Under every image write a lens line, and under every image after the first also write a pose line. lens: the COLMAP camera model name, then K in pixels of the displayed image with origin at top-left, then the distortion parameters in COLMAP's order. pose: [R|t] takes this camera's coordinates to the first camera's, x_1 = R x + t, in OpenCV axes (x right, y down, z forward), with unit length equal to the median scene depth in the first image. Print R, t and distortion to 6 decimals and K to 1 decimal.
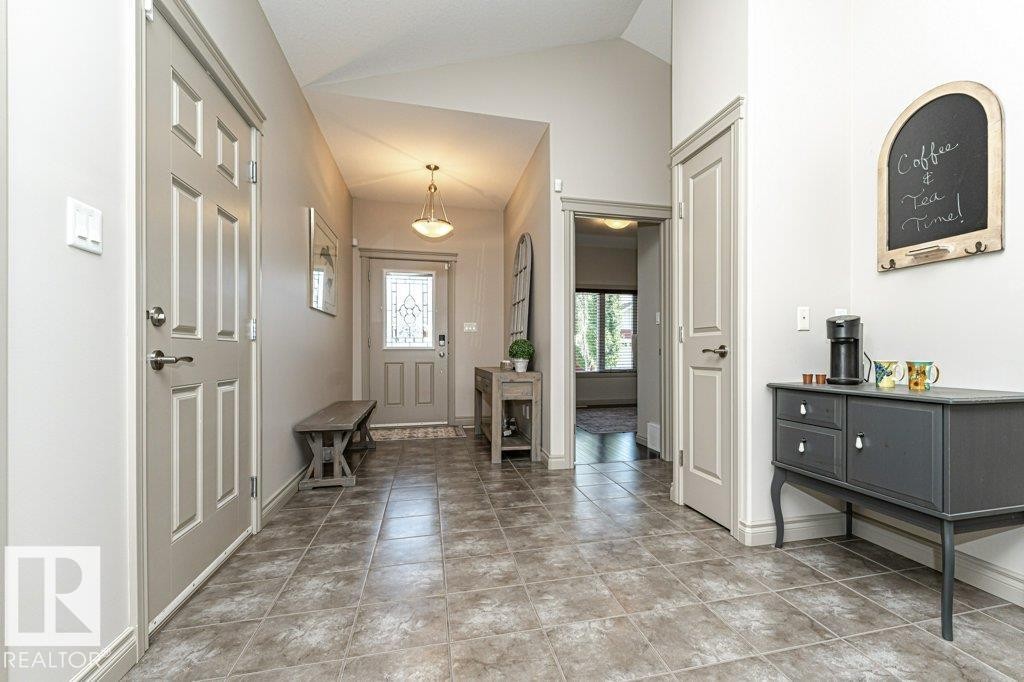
lens RADIAL K [[461.2, 0, 549.6], [0, 461.2, 354.2], [0, 0, 1]] dist [0.000234, -0.000768]
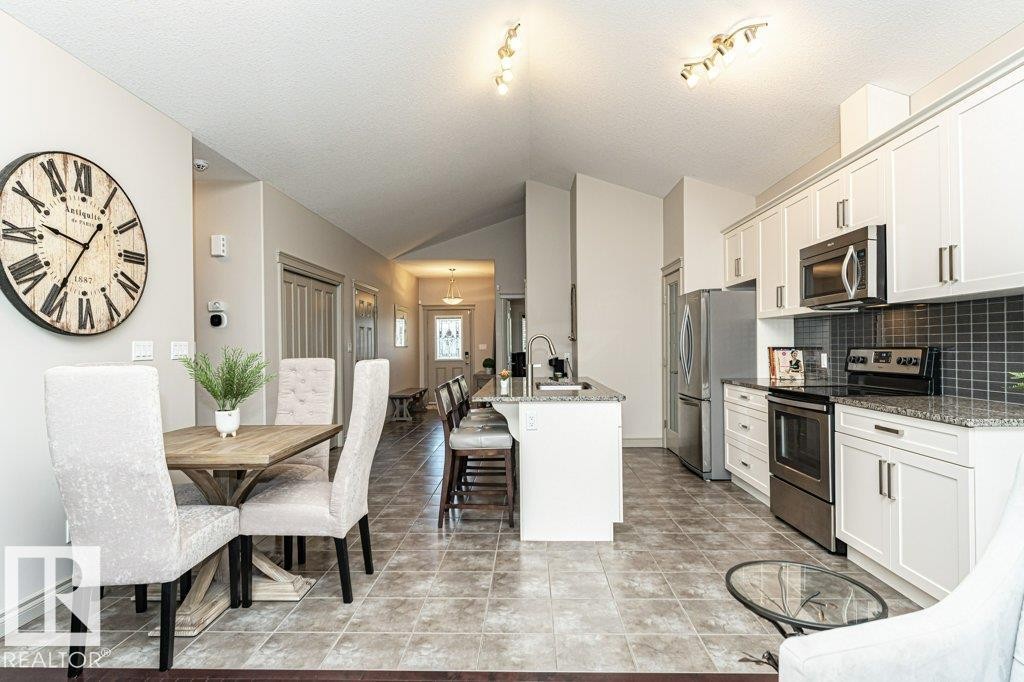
lens RADIAL K [[535.7, 0, 504.6], [0, 535.7, 342.8], [0, 0, 1]] dist [0.000483, -0.001567]
pose [[0.953291, -0.009148, -0.301914, 0.525580], [0.006308, 0.999926, -0.010381, -0.055435], [0.301987, 0.007991, 0.953279, -0.903022]]
